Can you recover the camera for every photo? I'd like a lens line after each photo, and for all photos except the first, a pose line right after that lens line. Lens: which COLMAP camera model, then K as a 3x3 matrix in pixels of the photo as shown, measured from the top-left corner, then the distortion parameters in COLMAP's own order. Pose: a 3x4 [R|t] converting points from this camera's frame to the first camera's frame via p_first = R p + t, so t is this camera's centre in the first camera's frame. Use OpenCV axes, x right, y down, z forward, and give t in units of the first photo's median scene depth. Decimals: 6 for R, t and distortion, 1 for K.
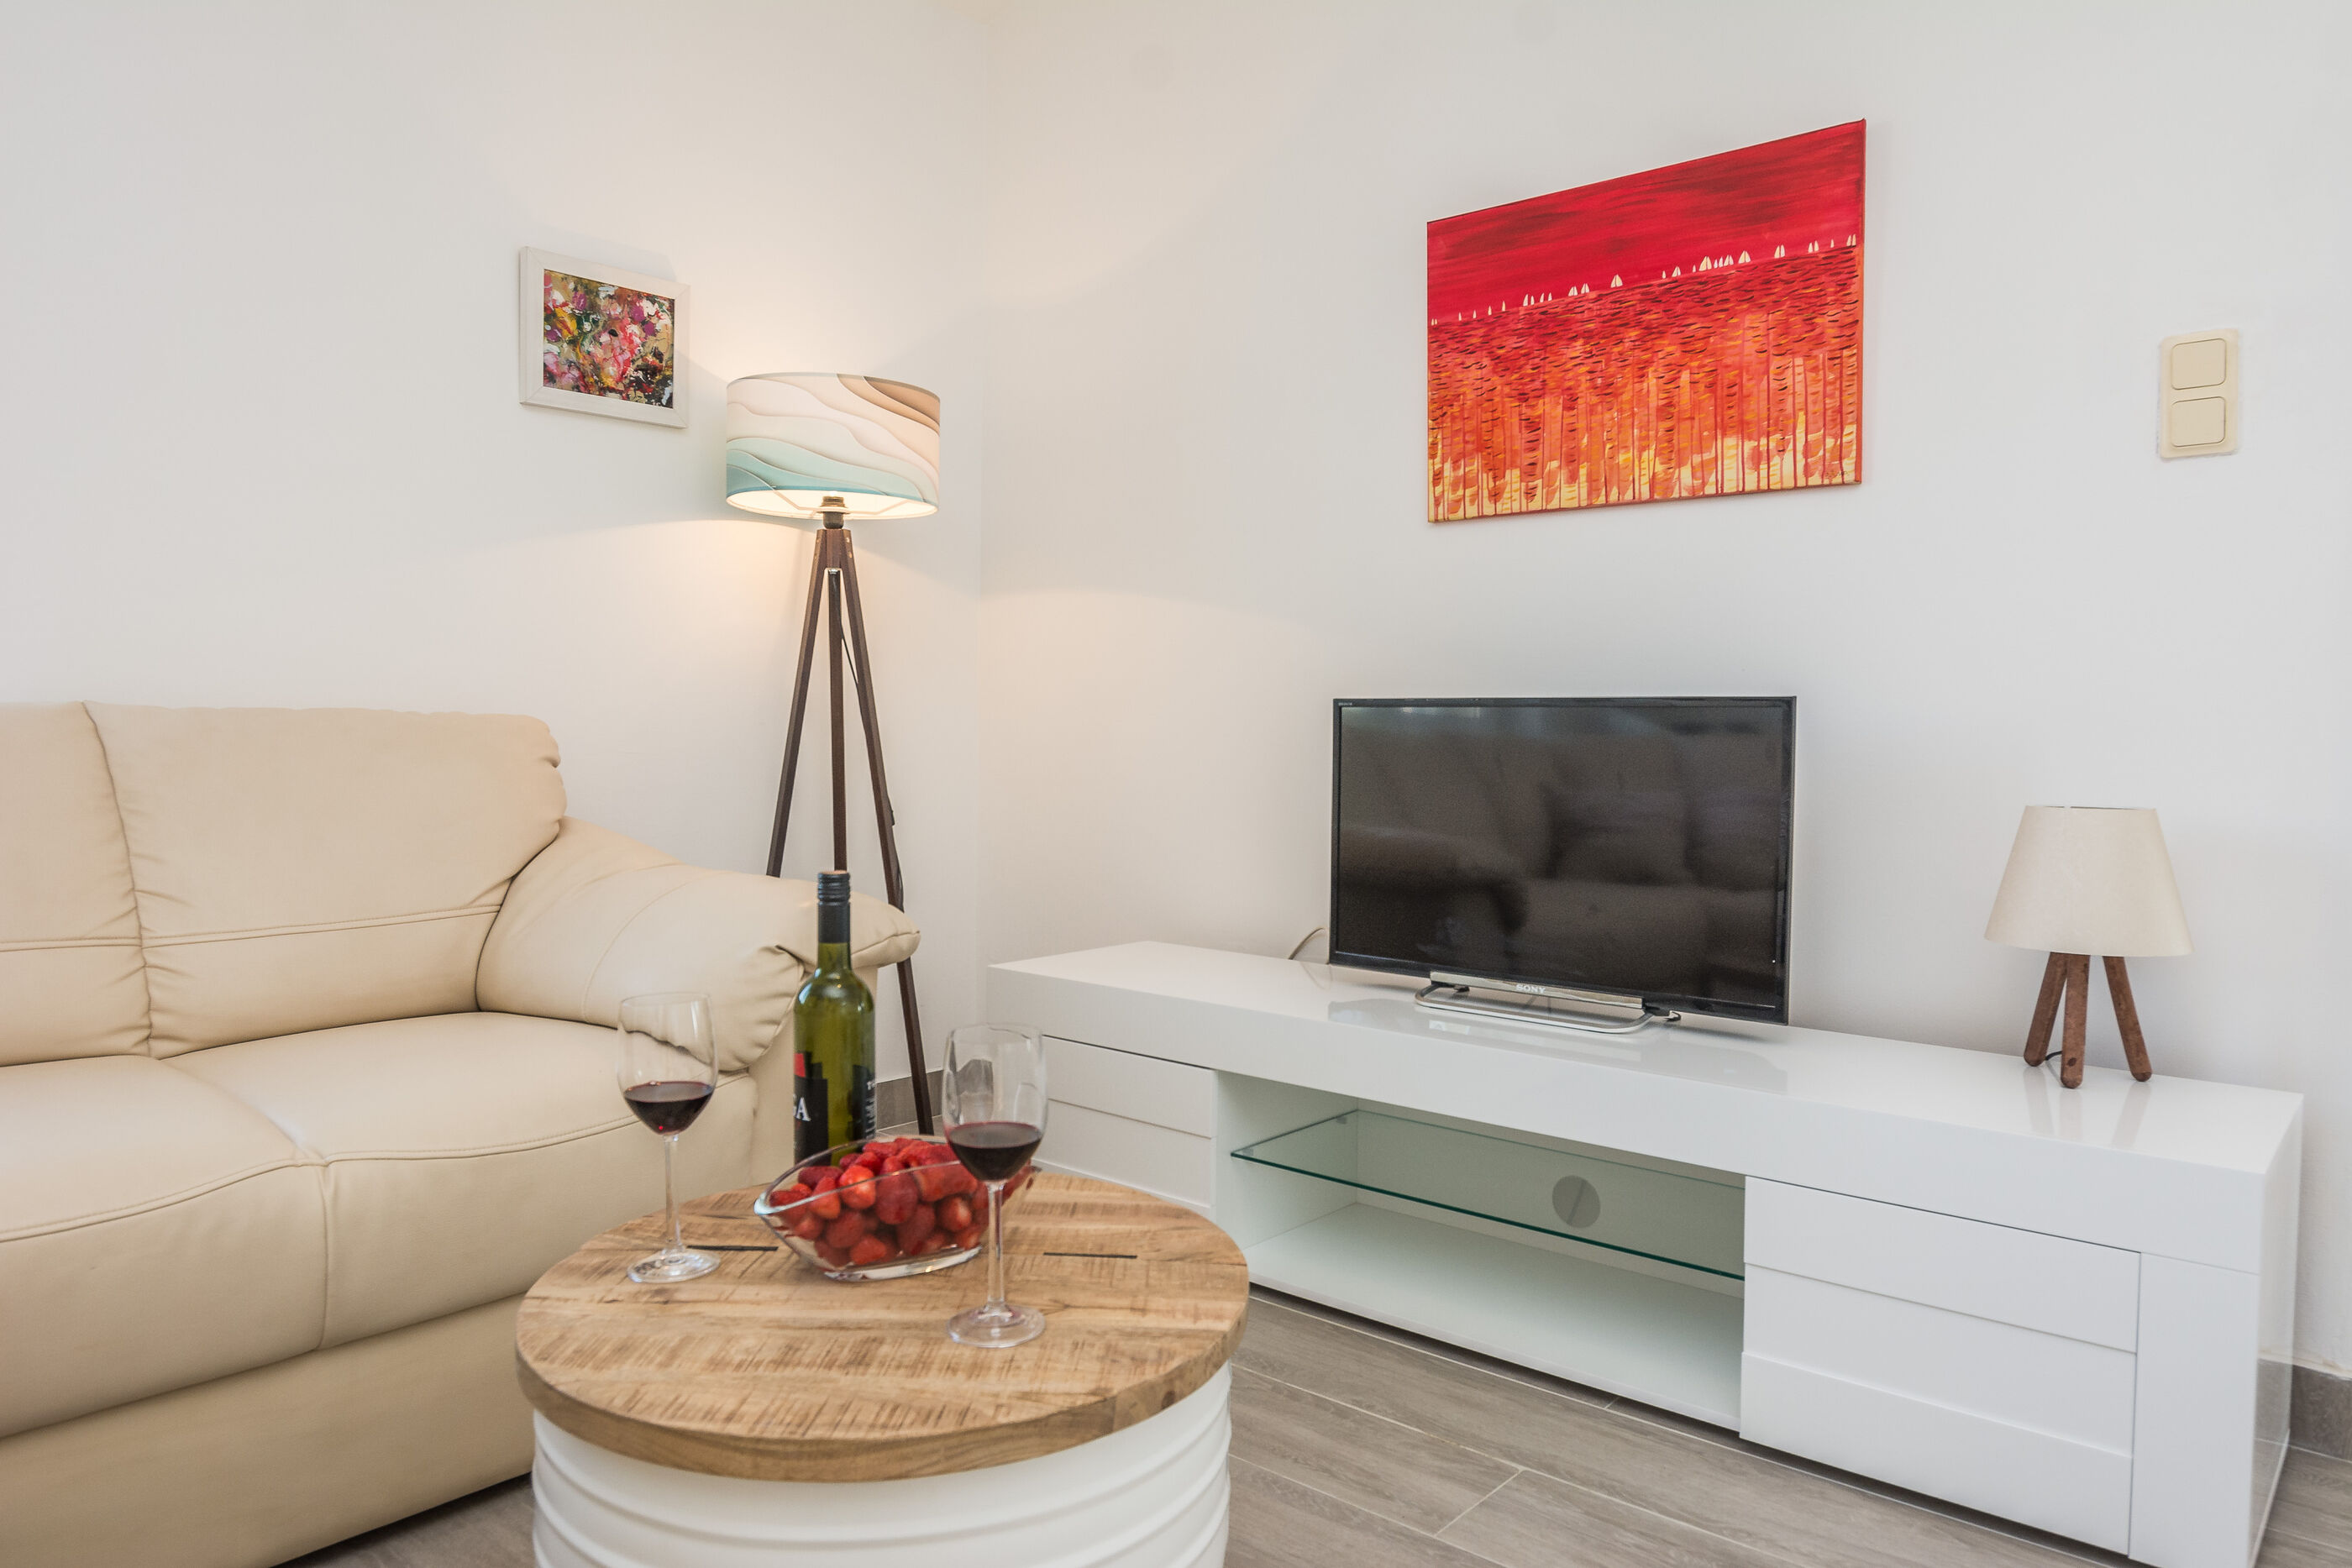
lens RADIAL K [[1550.8, 0, 1206.3], [0, 1550.8, 786.5], [0, 0, 1]] dist [0.003975, -0.000475]
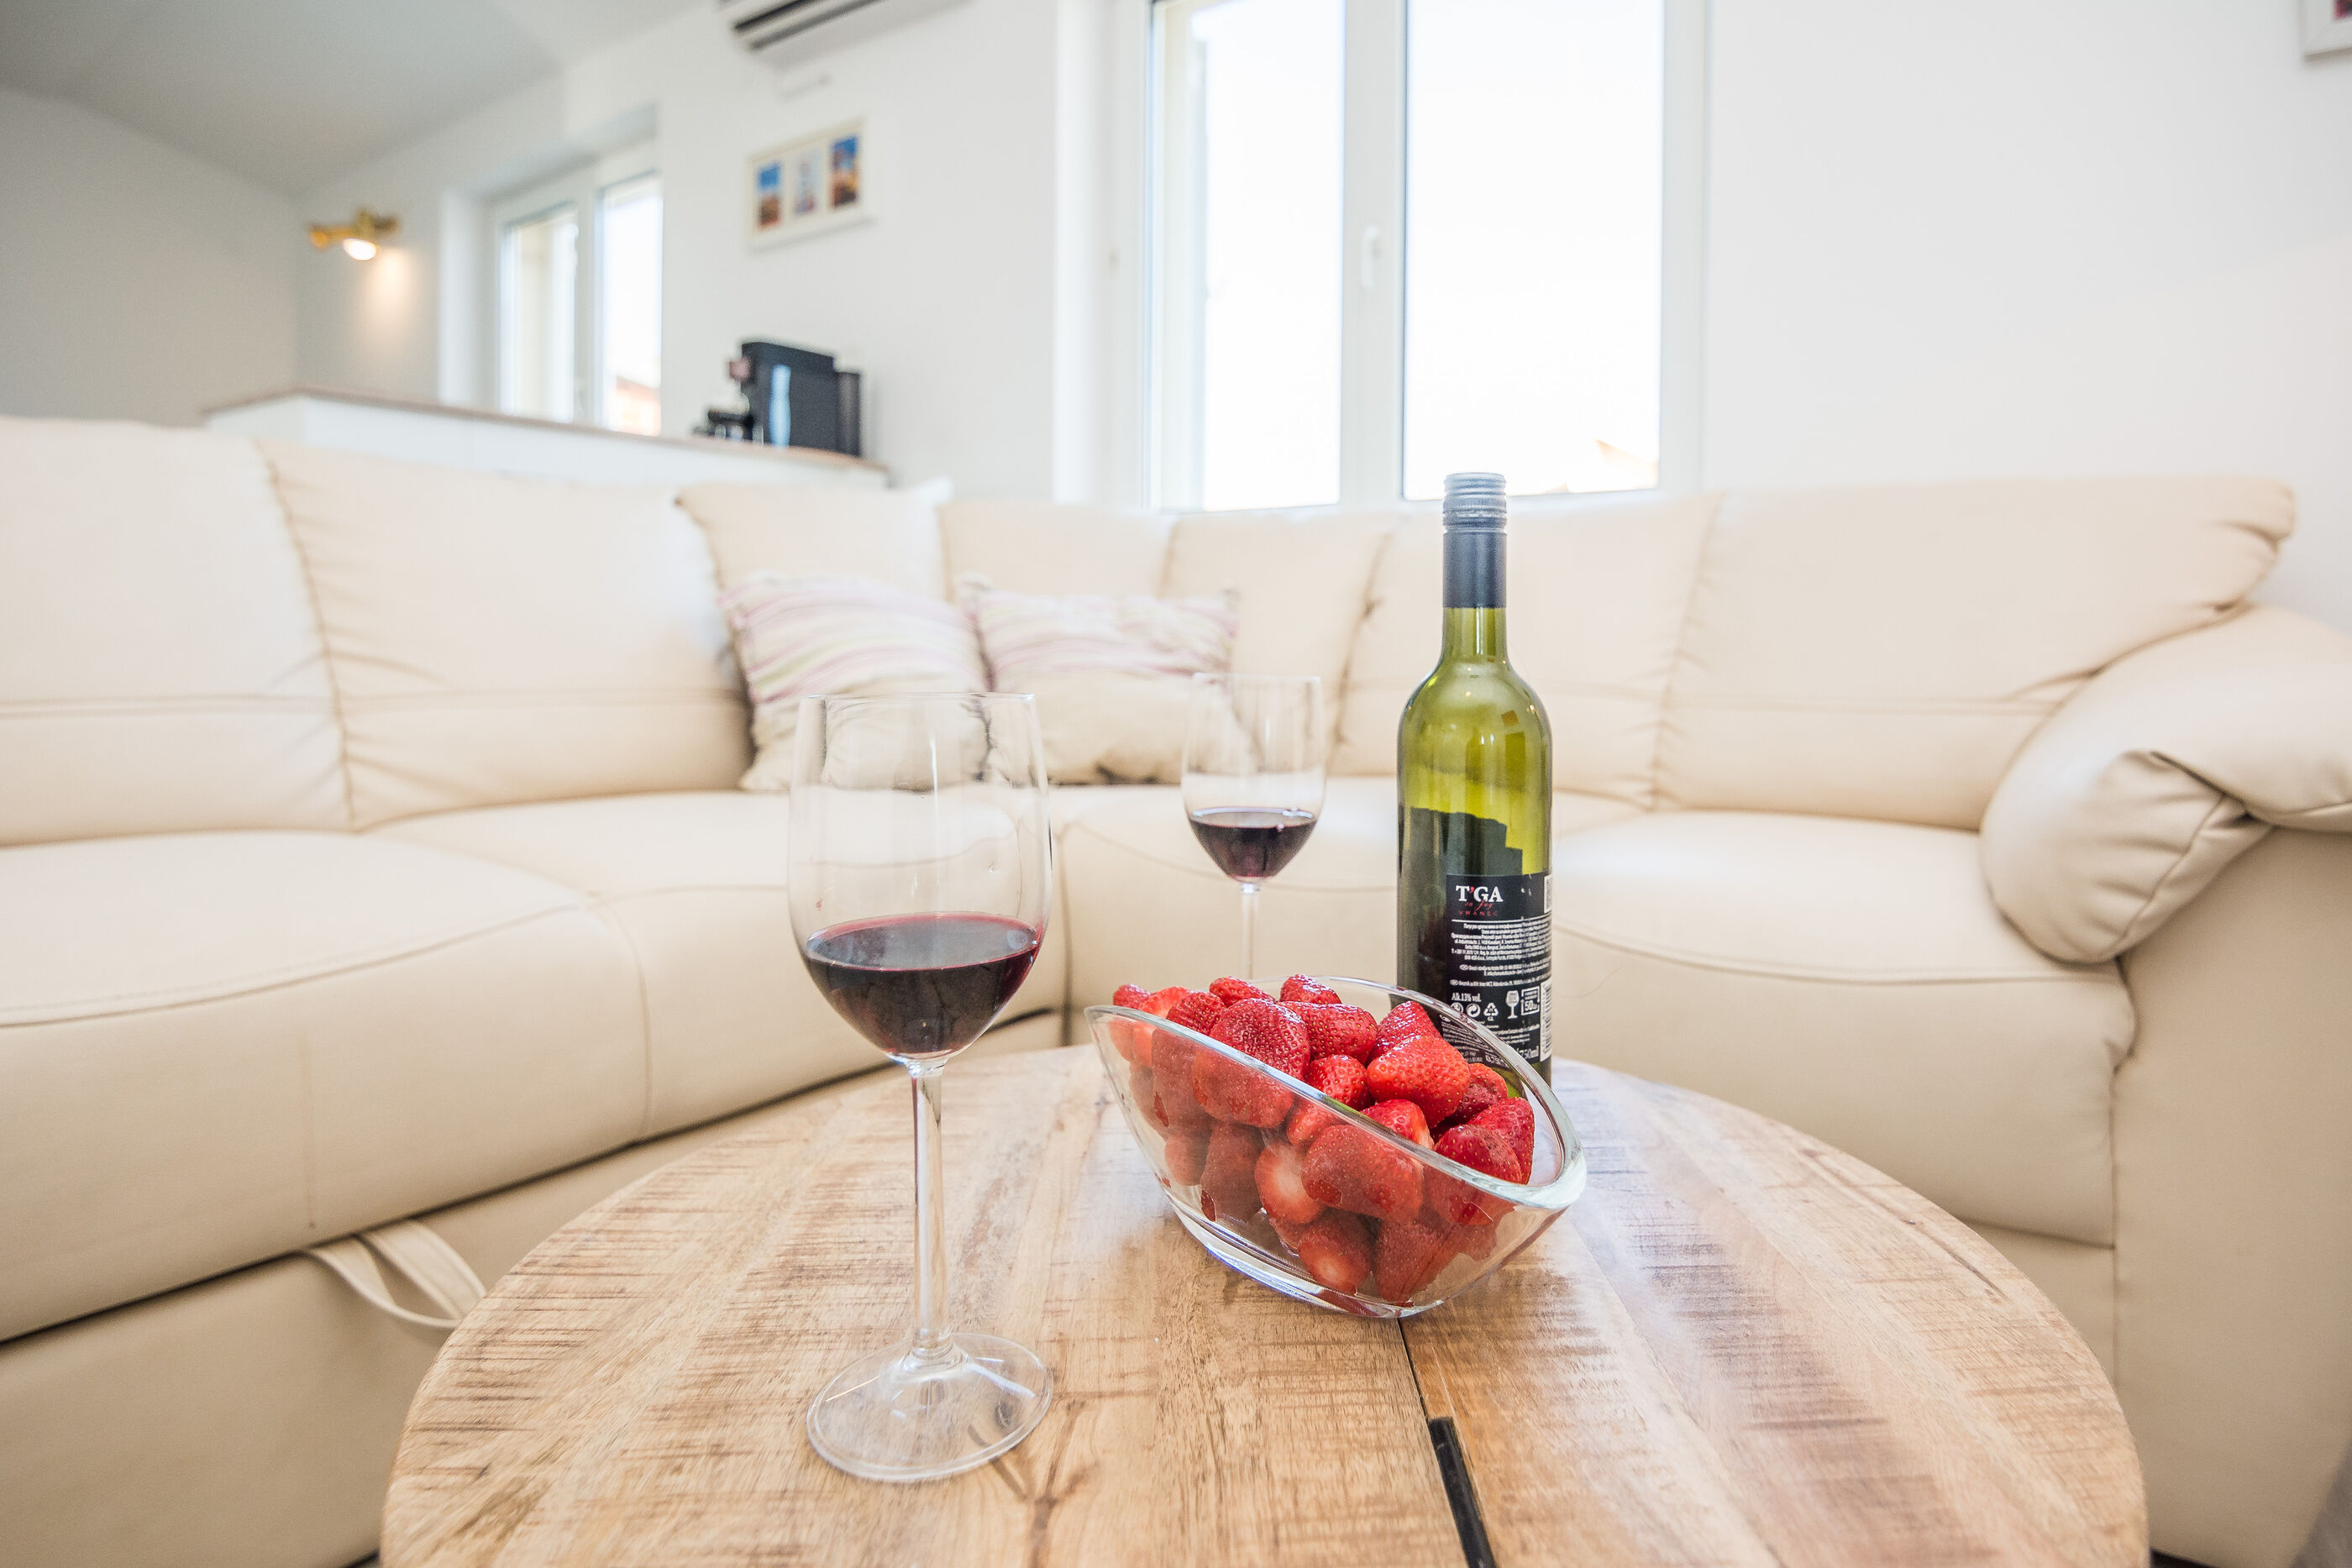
lens RADIAL K [[1267.0, 0, 1249.4], [0, 1267.0, 644.6], [0, 0, 1]] dist [-0.002898, -0.003131]
pose [[0.100649, -0.005404, -0.994907, 0.106517], [-0.050043, 0.998692, -0.010487, 0.067750], [0.993663, 0.050844, 0.100247, 0.504138]]
